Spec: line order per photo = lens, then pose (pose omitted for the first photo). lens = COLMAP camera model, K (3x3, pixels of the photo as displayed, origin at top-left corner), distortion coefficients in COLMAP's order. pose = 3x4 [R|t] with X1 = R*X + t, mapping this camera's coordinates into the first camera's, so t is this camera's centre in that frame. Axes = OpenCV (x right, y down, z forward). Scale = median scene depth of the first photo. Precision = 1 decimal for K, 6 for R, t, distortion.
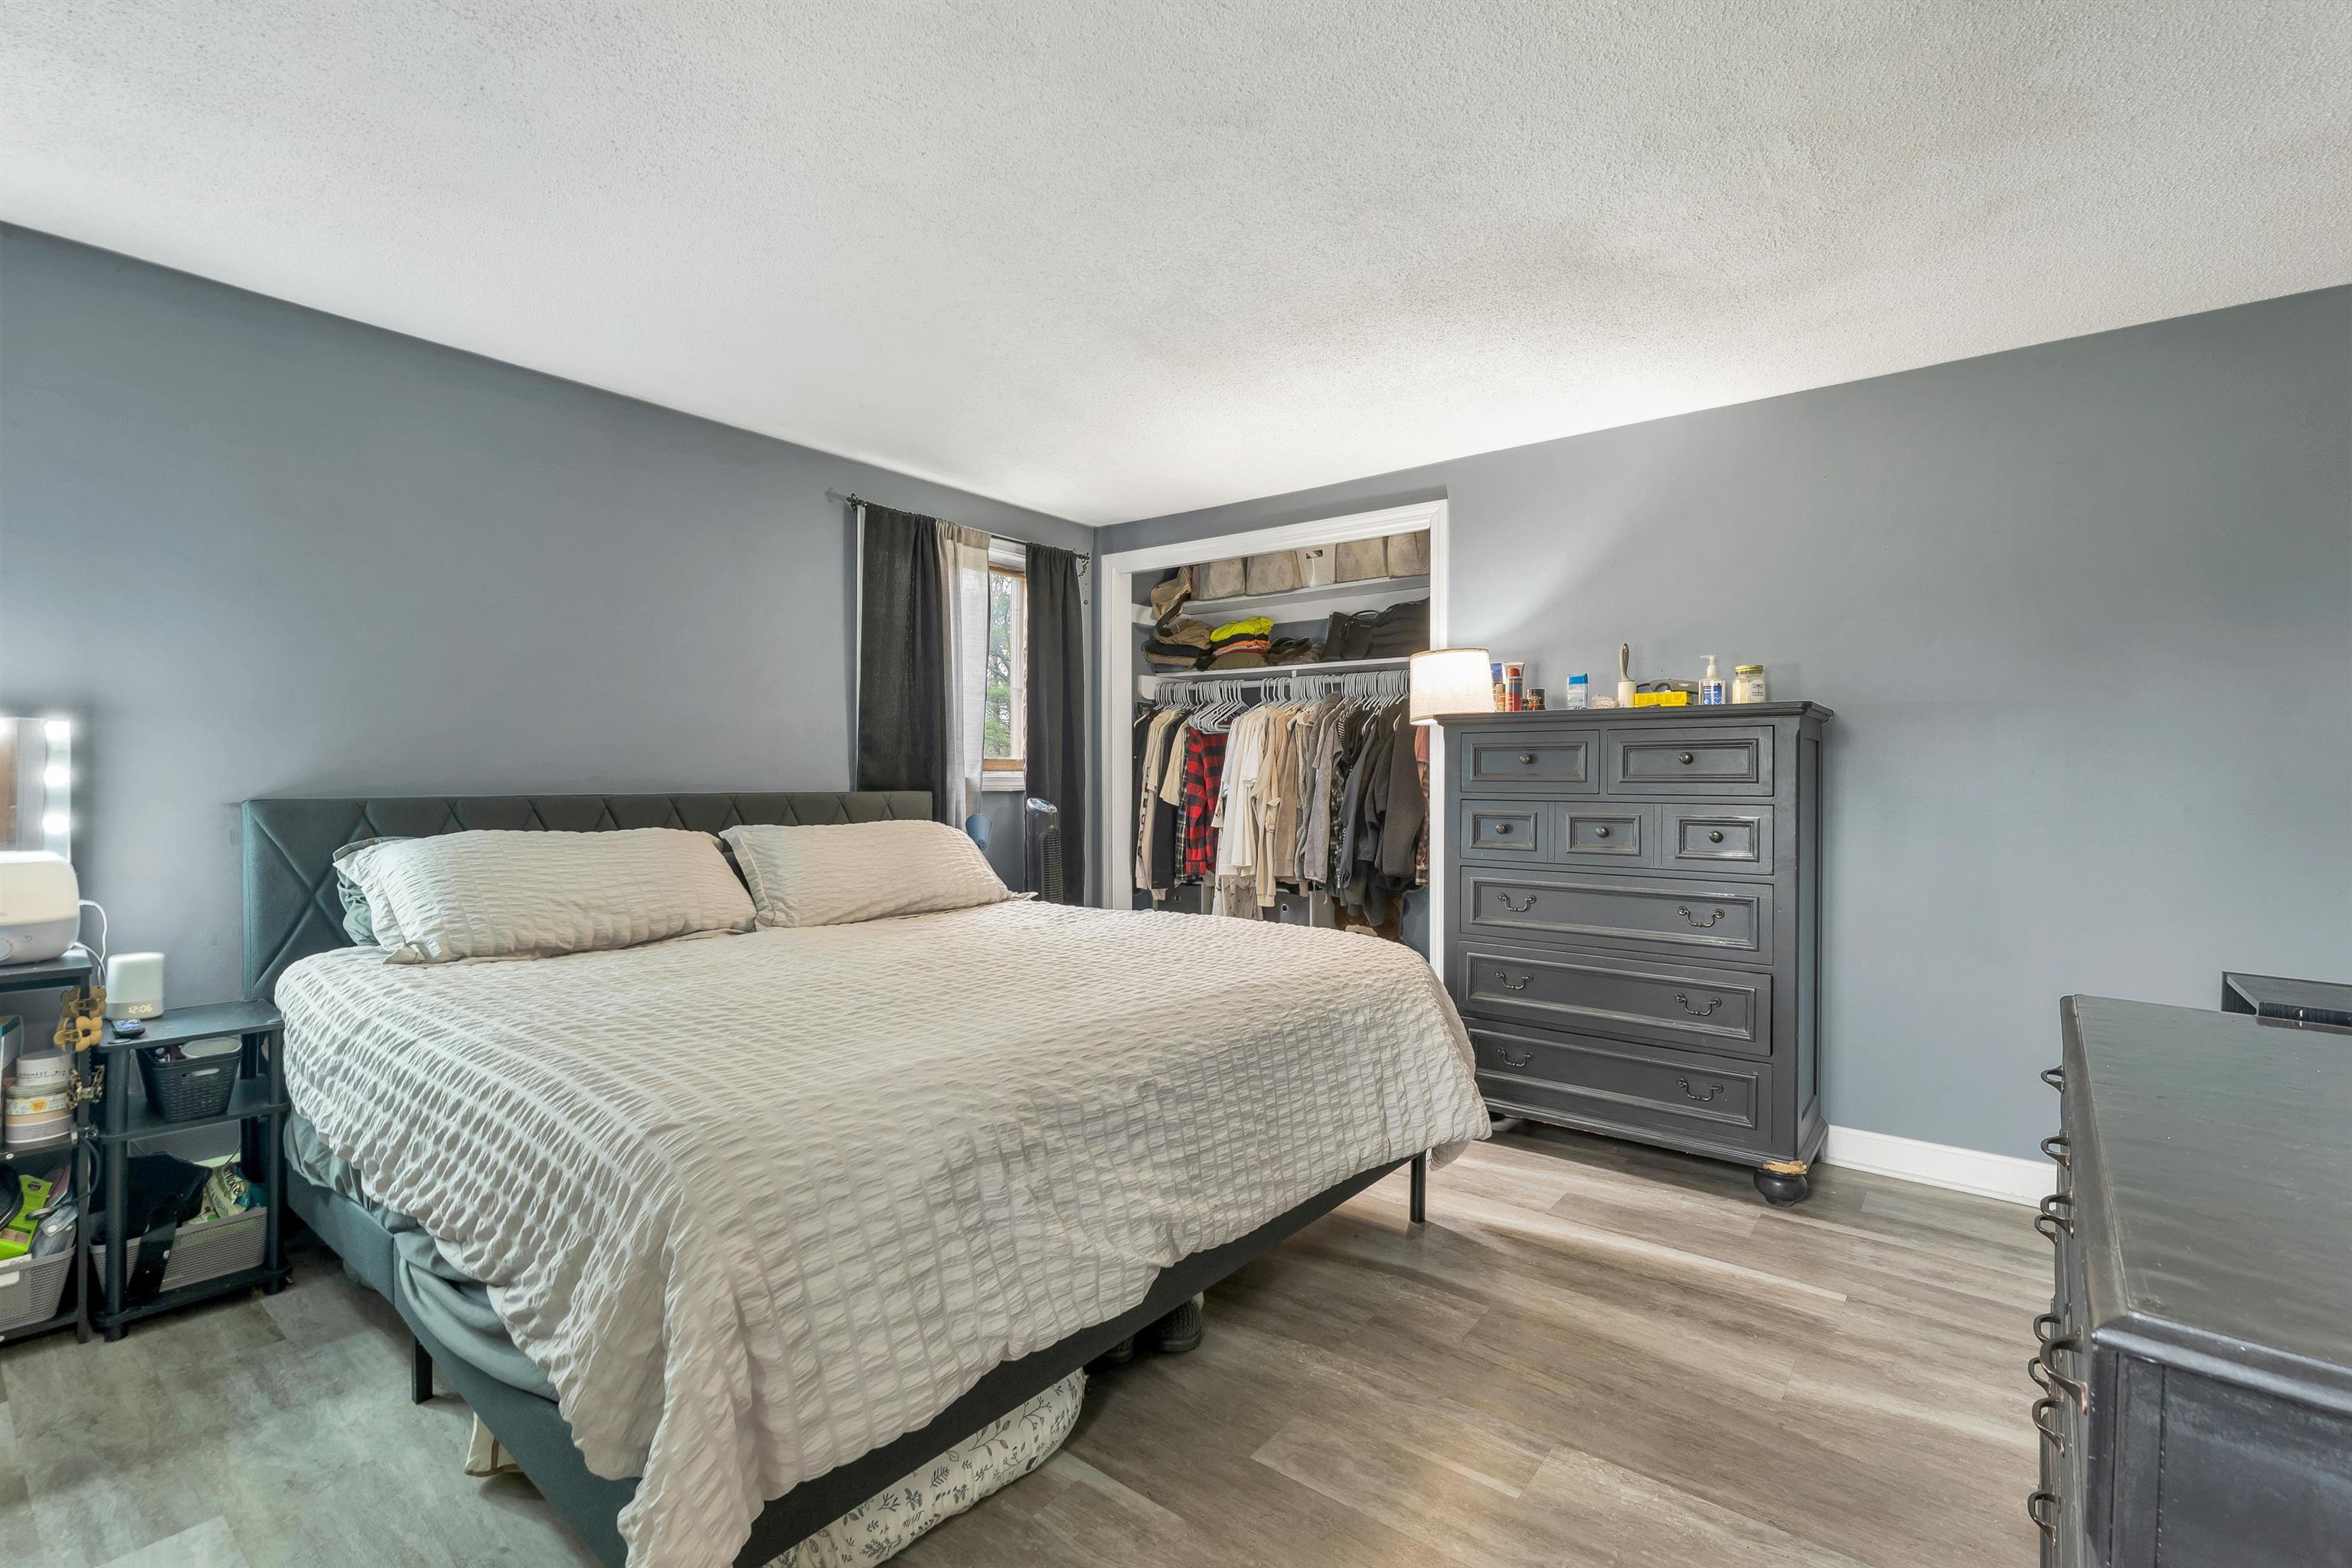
lens RADIAL K [[1075.9, 0, 1176.0], [0, 1075.9, 784.0], [0, 0, 1]] dist [0.001017, -0.000508]
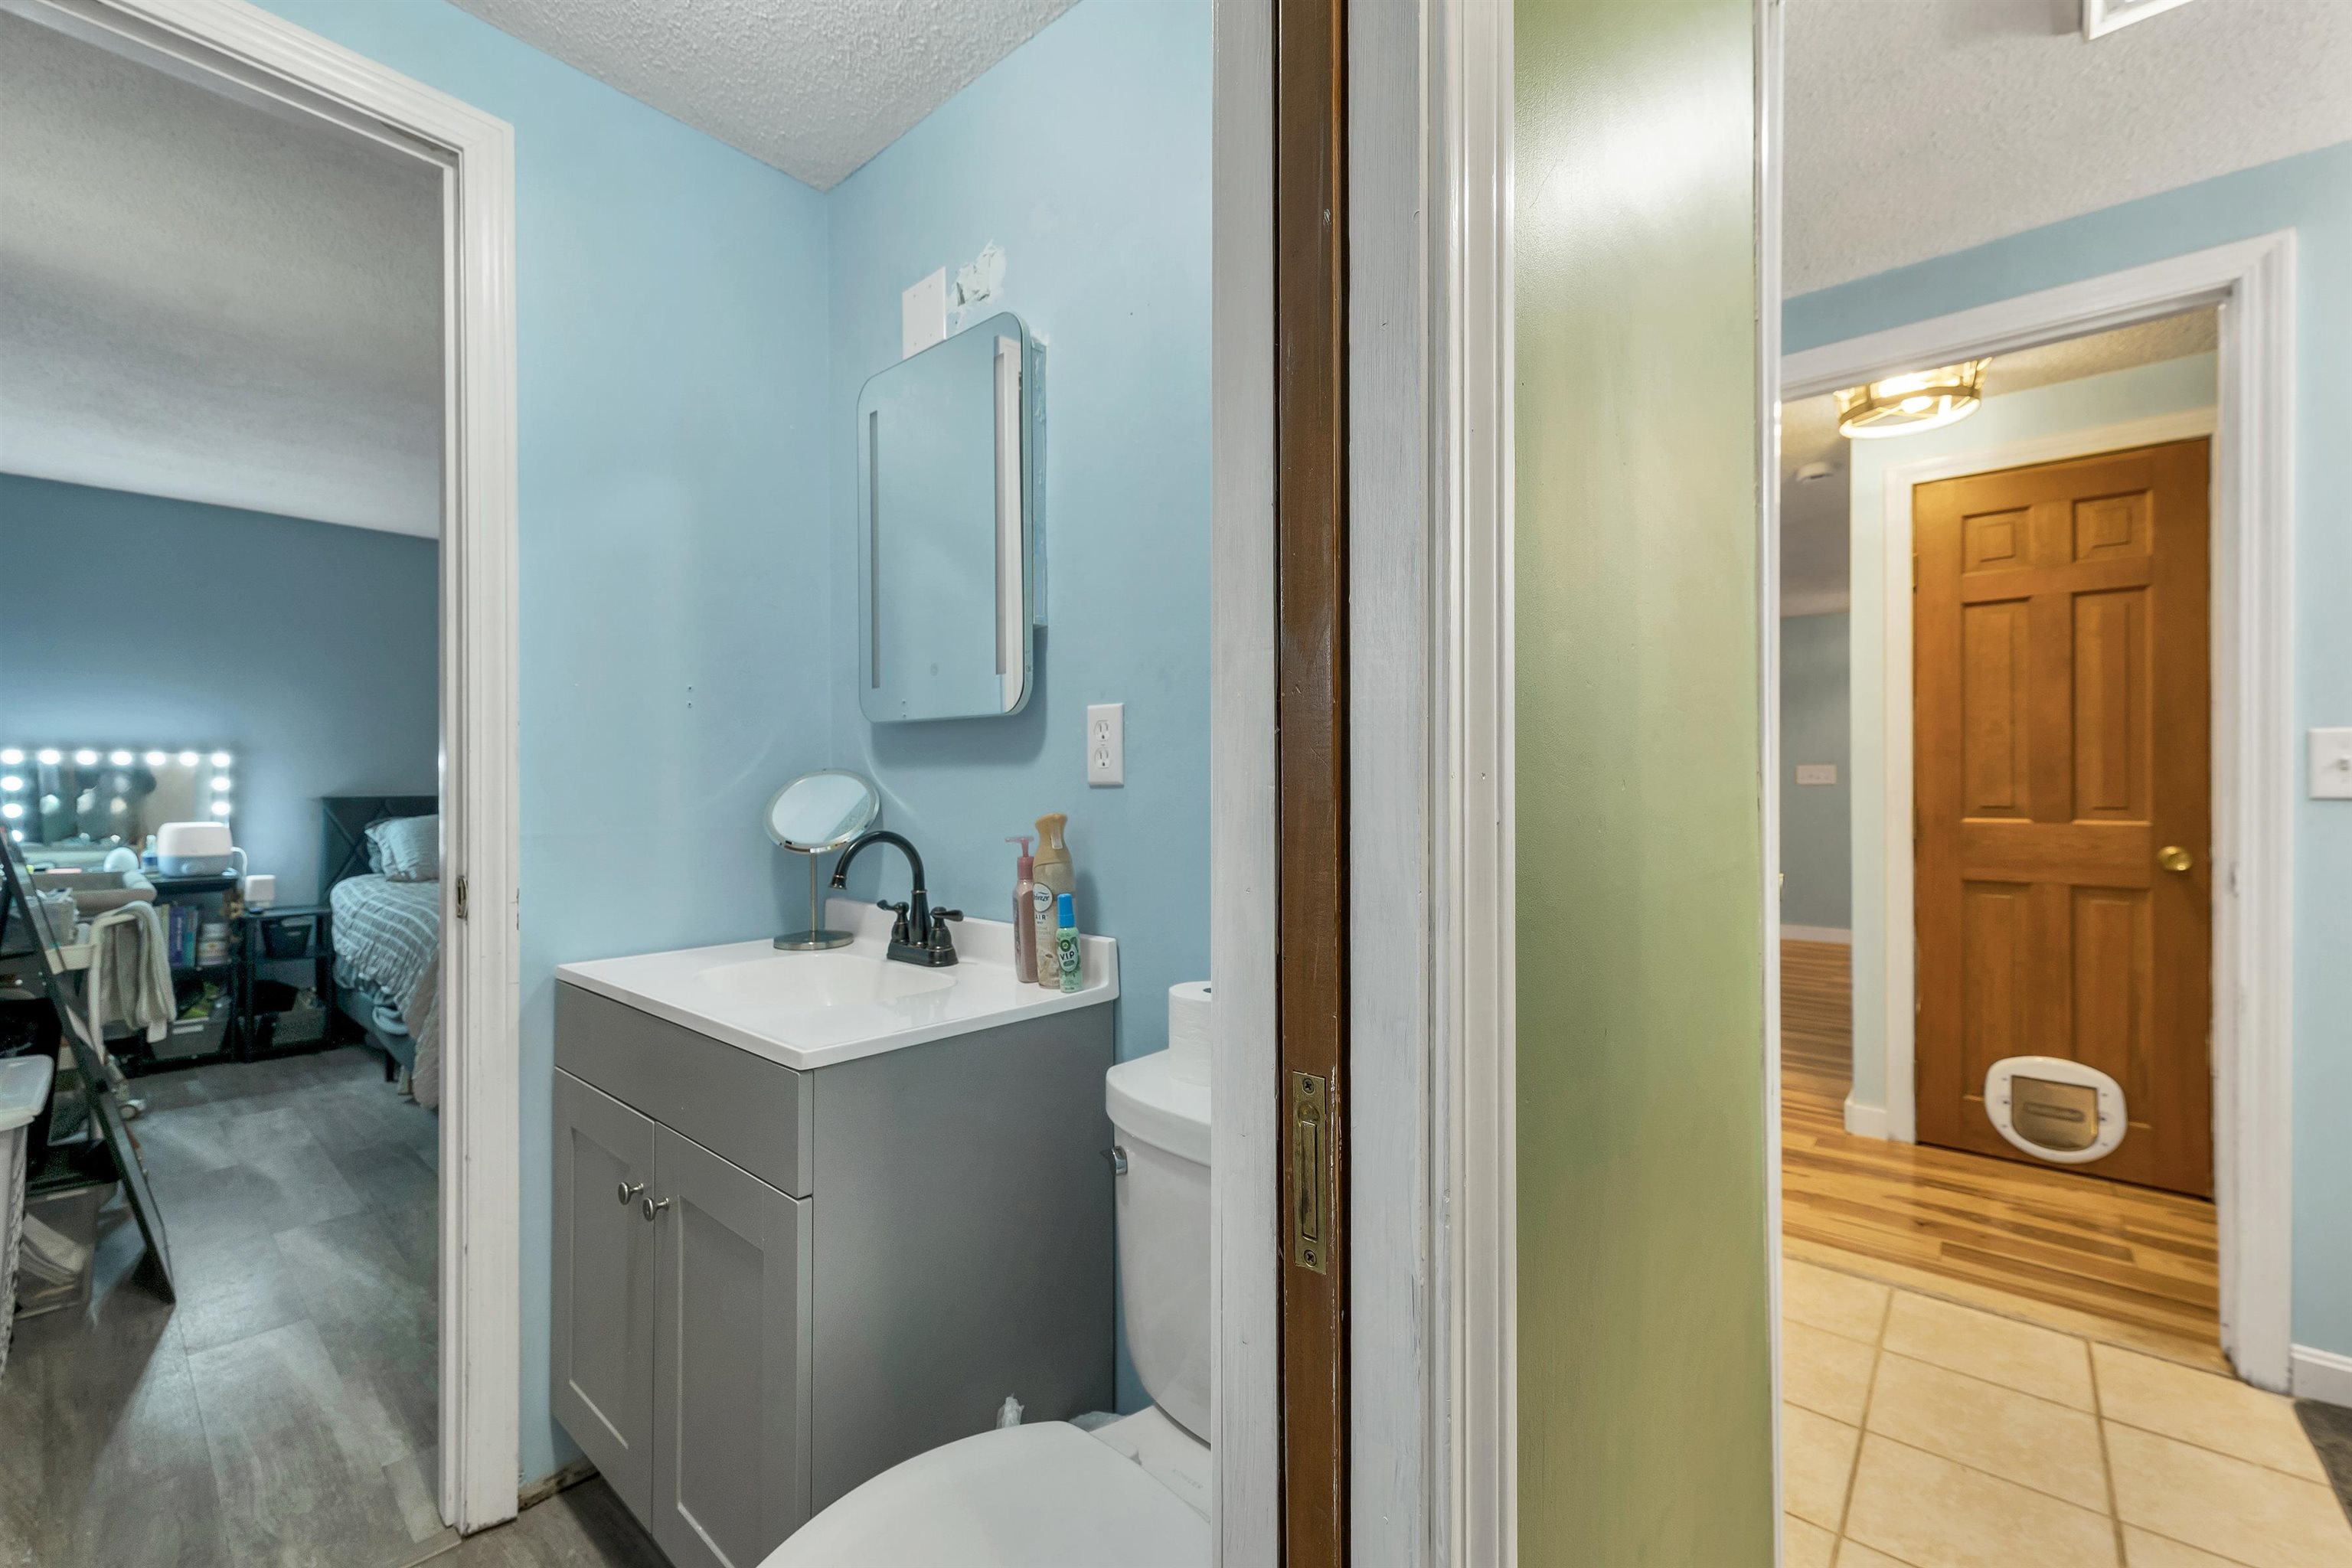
lens RADIAL K [[980.3, 0, 1161.5], [0, 980.3, 791.4], [0, 0, 1]] dist [0.000454, 0.000303]
pose [[0.999141, -0.003571, -0.041278, 0.758440], [0.003469, 0.999991, -0.002541, 0.016751], [0.041287, 0.002396, 0.999144, -0.727054]]
